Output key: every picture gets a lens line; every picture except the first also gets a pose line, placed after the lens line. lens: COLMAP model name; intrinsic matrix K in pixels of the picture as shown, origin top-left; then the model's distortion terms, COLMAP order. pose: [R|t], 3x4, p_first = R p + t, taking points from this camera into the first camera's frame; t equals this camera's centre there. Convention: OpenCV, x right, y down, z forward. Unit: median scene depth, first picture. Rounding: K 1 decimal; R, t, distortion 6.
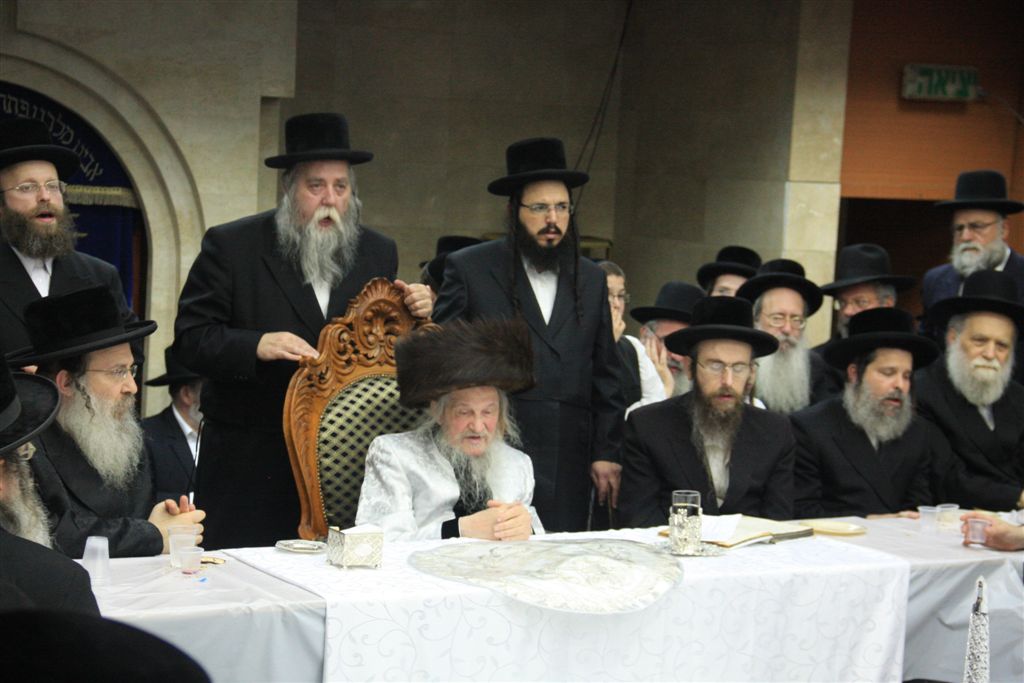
lens RADIAL K [[2324.9, 0, 514.1], [0, 2324.9, 382.6], [0, 0, 1]] dist [0.457185, 0.000000]
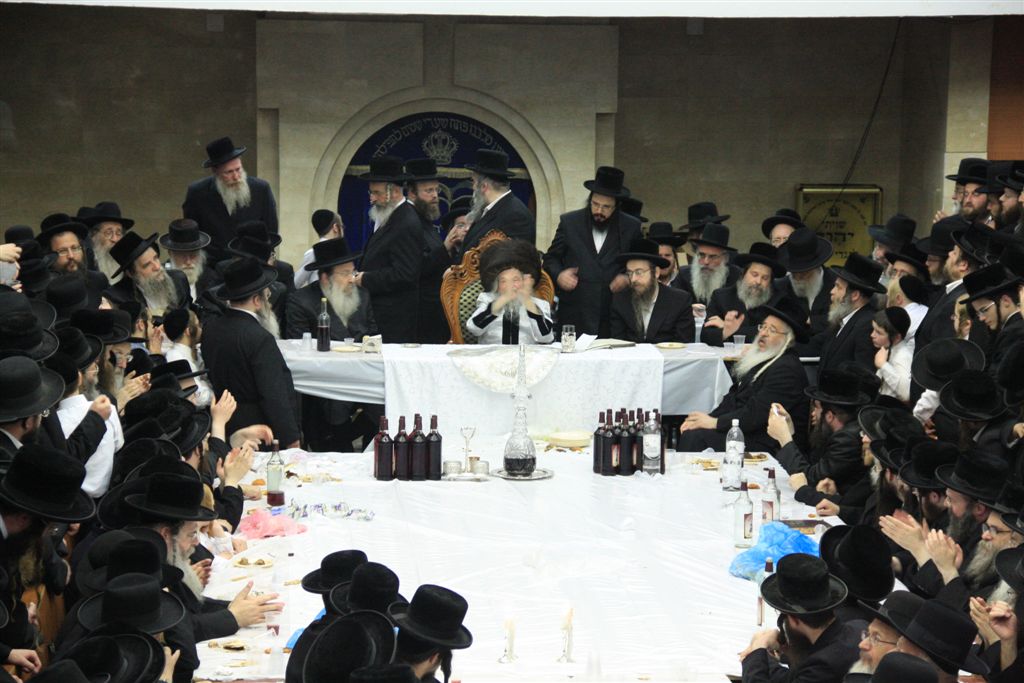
lens RADIAL K [[3142.8, 0, 512.1], [0, 3142.8, 334.3], [0, 0, 1]] dist [0.766285, 0.000000]
pose [[0.908757, 0.016743, -0.416990, 1.205043], [-0.011045, 0.999810, 0.016074, 0.005883], [0.417180, -0.010002, 0.908769, -1.690138]]
